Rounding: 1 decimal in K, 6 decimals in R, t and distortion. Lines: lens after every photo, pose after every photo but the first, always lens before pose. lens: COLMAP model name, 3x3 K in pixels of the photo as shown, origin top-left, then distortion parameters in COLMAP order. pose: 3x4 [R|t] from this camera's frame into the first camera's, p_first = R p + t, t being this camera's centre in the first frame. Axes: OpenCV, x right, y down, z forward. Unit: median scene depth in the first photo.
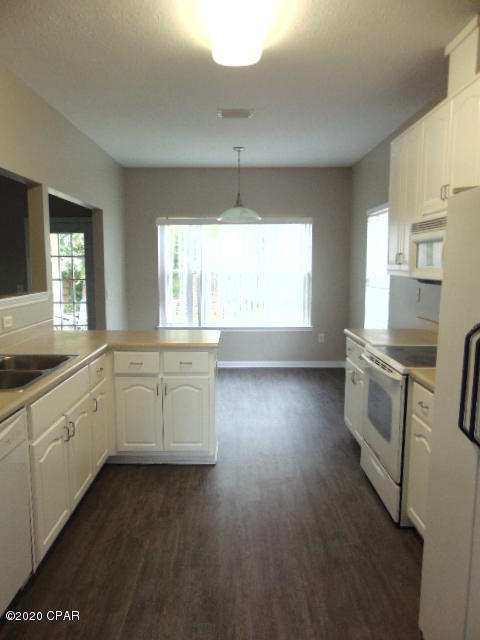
lens RADIAL K [[481.1, 0, 235.3], [0, 481.1, 325.2], [0, 0, 1]] dist [-0.022956, 0.059797]
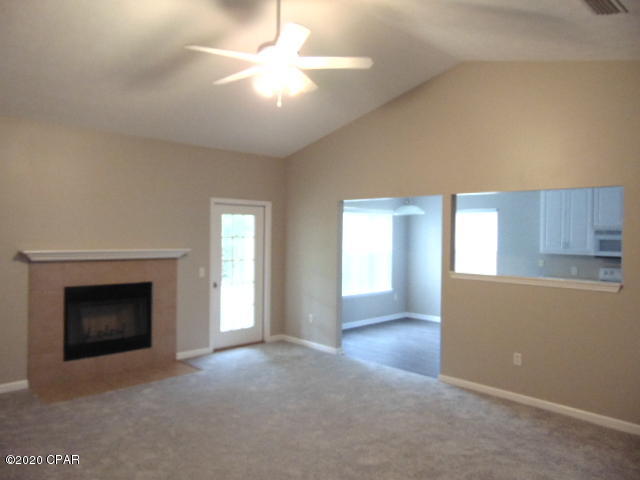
lens RADIAL K [[462.7, 0, 319.7], [0, 462.7, 234.3], [0, 0, 1]] dist [-0.039127, 0.010125]
pose [[0.719032, 0.007757, 0.694934, -1.632179], [0.077612, 0.992787, -0.091385, -0.083844], [-0.690630, 0.119644, 0.713243, 0.332948]]
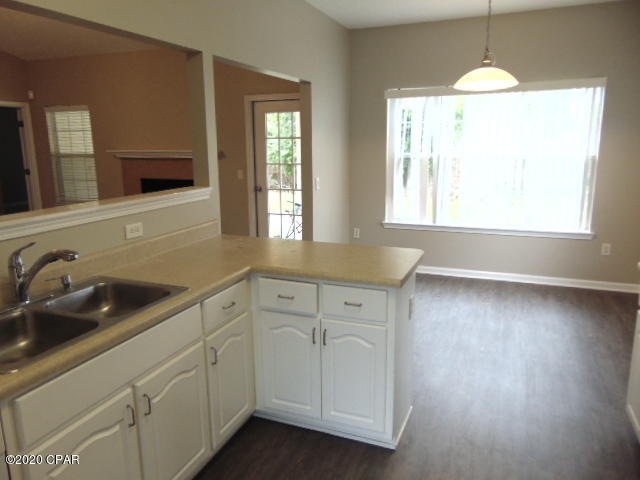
lens RADIAL K [[481.1, 0, 313.8], [0, 481.1, 237.0], [0, 0, 1]] dist [-0.022956, 0.059797]
pose [[0.923686, 0.066135, -0.377400, 0.083343], [-0.038544, 0.996033, 0.080206, -0.058916], [0.381207, -0.059539, 0.922570, 0.317841]]
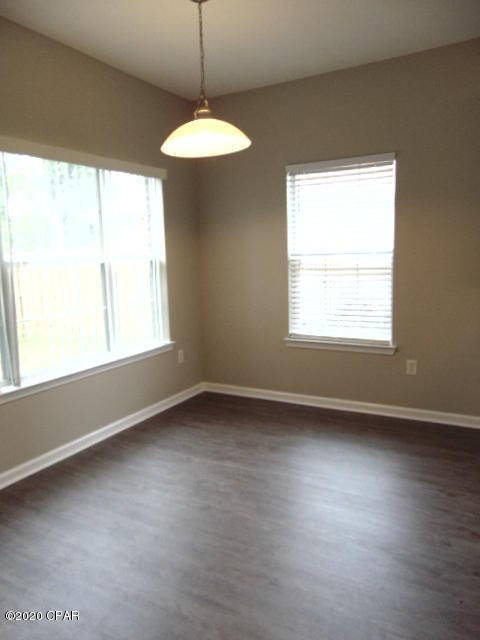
lens RADIAL K [[481.1, 0, 246.4], [0, 481.1, 325.4], [0, 0, 1]] dist [-0.022956, 0.059797]
pose [[0.485170, -0.147994, 0.861805, -0.611286], [0.141825, 0.985842, 0.089451, -0.111968], [-0.862841, 0.078827, 0.499291, 1.070967]]
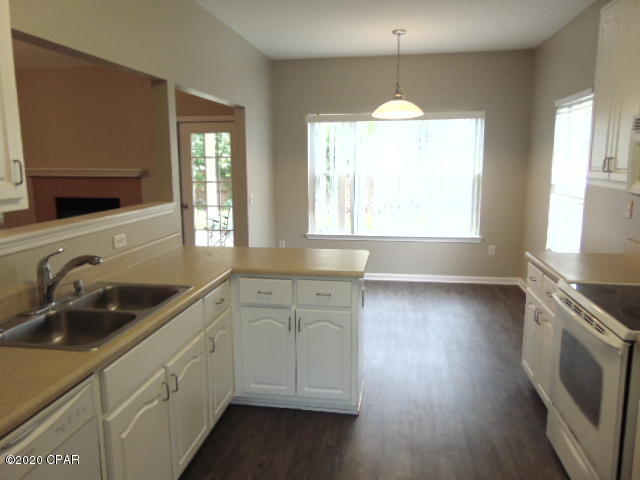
lens RADIAL K [[481.1, 0, 315.3], [0, 481.1, 236.2], [0, 0, 1]] dist [-0.022956, 0.059797]
pose [[0.985915, 0.022235, -0.165761, 0.015019], [-0.016801, 0.999277, 0.034115, -0.042349], [0.166399, -0.030850, 0.985576, 0.168709]]
